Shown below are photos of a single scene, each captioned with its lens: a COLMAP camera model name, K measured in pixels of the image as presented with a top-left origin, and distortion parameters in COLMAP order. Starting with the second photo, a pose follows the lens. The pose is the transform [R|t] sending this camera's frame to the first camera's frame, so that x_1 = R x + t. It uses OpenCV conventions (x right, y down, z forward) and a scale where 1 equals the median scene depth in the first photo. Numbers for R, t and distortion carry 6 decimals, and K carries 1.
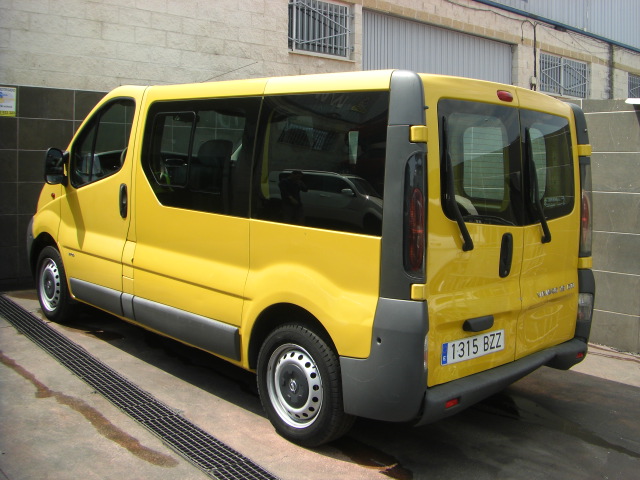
lens RADIAL K [[691.5, 0, 321.8], [0, 691.5, 212.7], [0, 0, 1]] dist [-0.156555, 0.095925]
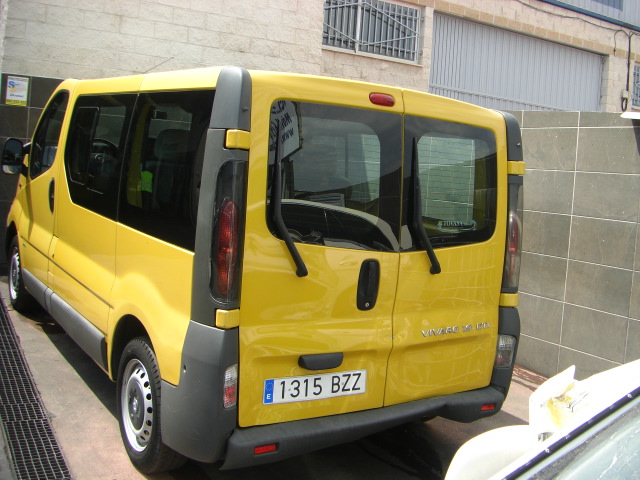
lens RADIAL K [[691.5, 0, 321.8], [0, 691.5, 212.7], [0, 0, 1]] dist [-0.156555, 0.095925]
pose [[0.985712, 0.065040, -0.155376, 0.262091], [-0.065798, 0.997833, 0.000266, -0.018934], [0.155057, 0.009962, 0.987855, 0.102614]]
